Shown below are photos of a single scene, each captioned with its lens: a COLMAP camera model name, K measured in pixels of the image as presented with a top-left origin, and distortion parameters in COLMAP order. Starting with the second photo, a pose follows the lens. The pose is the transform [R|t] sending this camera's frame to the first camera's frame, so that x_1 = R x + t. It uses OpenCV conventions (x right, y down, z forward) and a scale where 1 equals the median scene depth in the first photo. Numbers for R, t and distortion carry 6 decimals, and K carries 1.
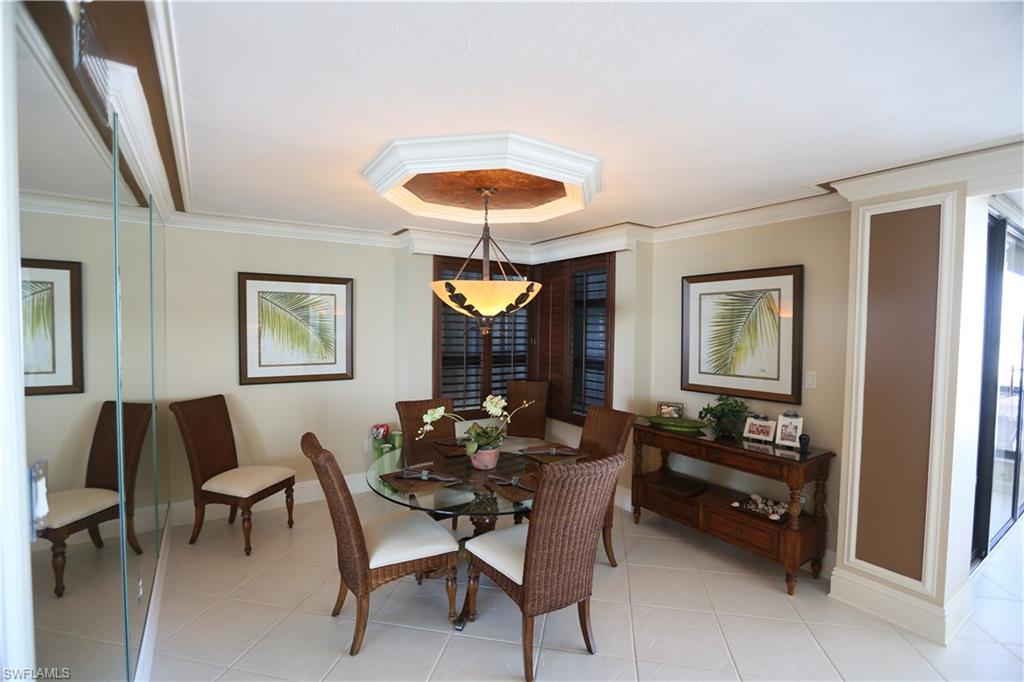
lens RADIAL K [[462.9, 0, 510.1], [0, 462.9, 340.4], [0, 0, 1]] dist [-0.028239, 0.003957]
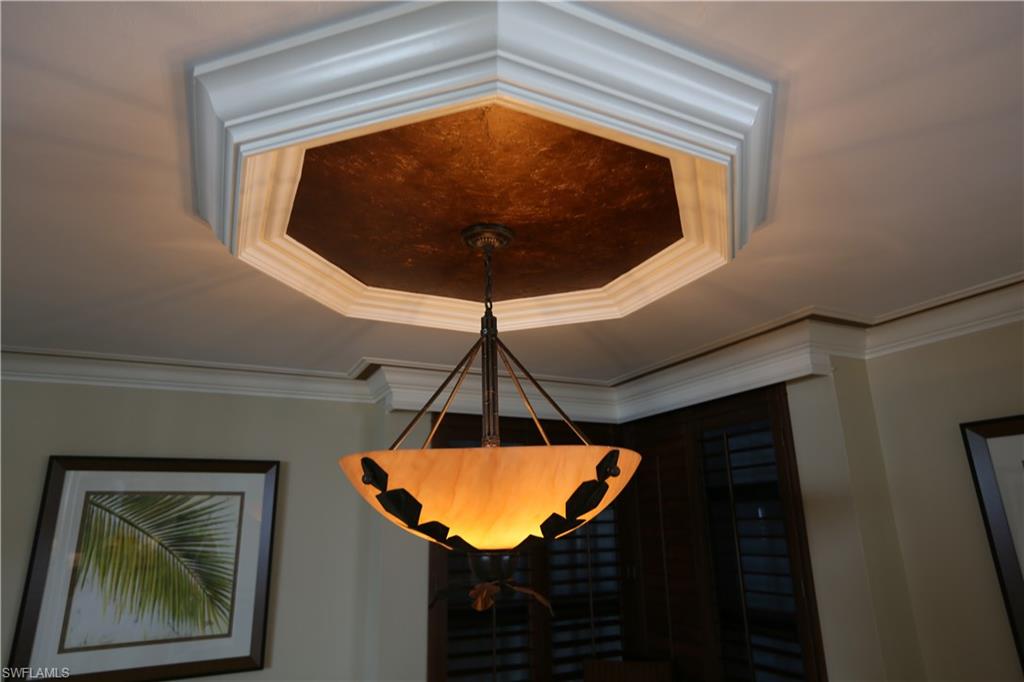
lens RADIAL K [[623.6, 0, 508.6], [0, 623.6, 338.2], [0, 0, 1]] dist [-0.025622, 0.006062]
pose [[0.990174, -0.066219, -0.123168, 0.022325], [0.023831, 0.947796, -0.317986, -0.038164], [0.137794, 0.311926, 0.940061, 0.351505]]
